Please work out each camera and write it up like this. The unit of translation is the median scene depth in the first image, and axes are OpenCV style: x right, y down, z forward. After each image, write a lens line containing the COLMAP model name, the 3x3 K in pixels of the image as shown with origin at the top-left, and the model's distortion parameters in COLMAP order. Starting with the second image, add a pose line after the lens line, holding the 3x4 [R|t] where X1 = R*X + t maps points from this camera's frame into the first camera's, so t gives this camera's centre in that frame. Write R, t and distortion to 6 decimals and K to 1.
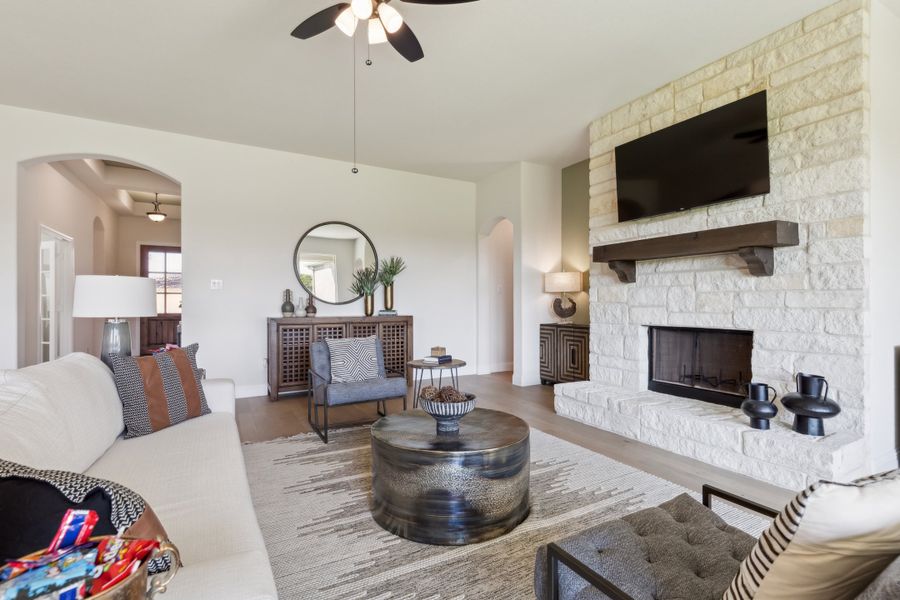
lens RADIAL K [[415.6, 0, 449.5], [0, 415.6, 303.5], [0, 0, 1]] dist [0.002668, -0.000093]
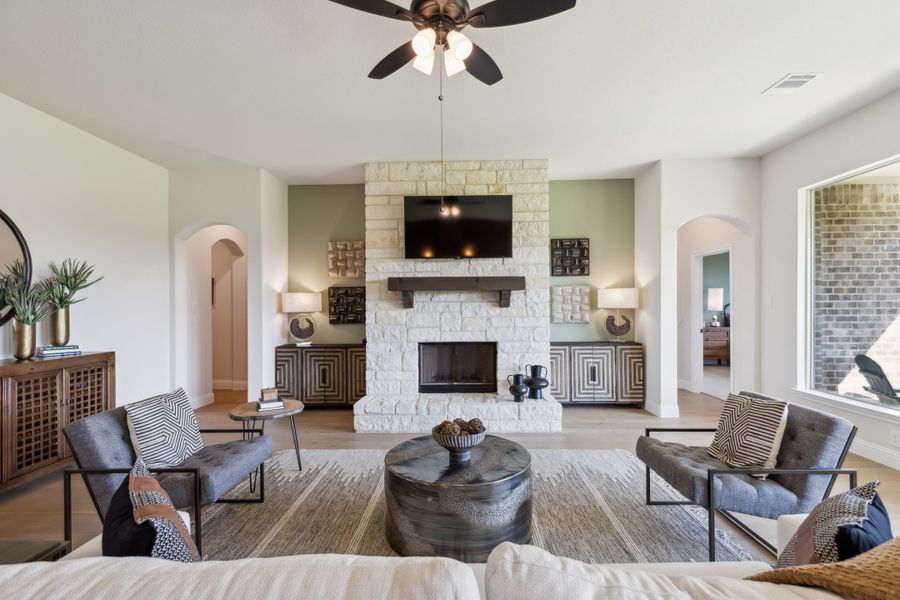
lens RADIAL K [[415.6, 0, 449.5], [0, 415.6, 303.5], [0, 0, 1]] dist [0.002668, -0.000093]
pose [[0.509881, -0.001604, 0.860244, -0.574175], [0.009320, 0.999950, -0.003659, -0.060148], [-0.860195, 0.009883, 0.509870, 0.279207]]
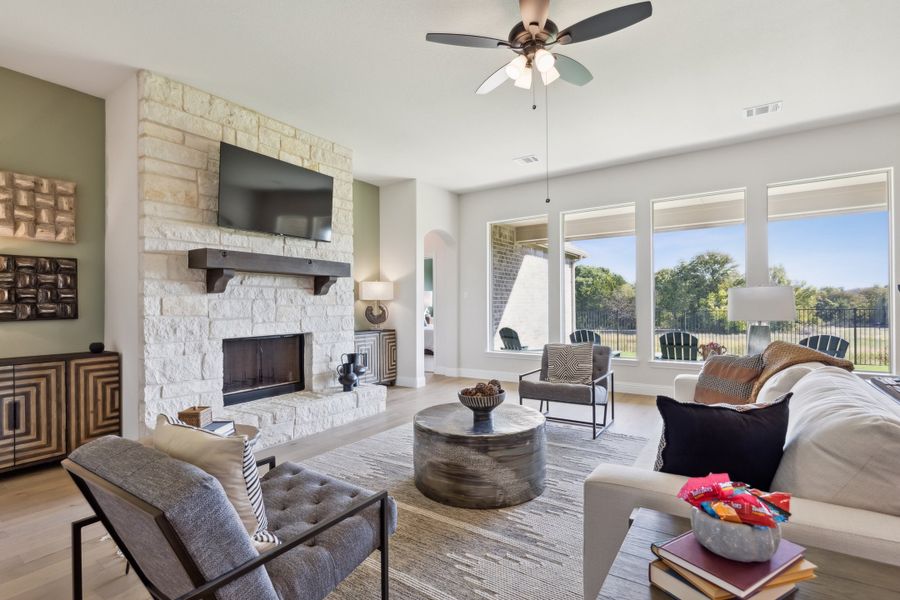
lens RADIAL K [[429.6, 0, 451.8], [0, 429.6, 305.8], [0, 0, 1]] dist [0.000410, -0.000254]
pose [[-0.456269, 0.004828, 0.889829, -0.650967], [0.011261, 0.999937, 0.000348, -0.017978], [-0.889771, 0.010179, -0.456294, 0.991068]]
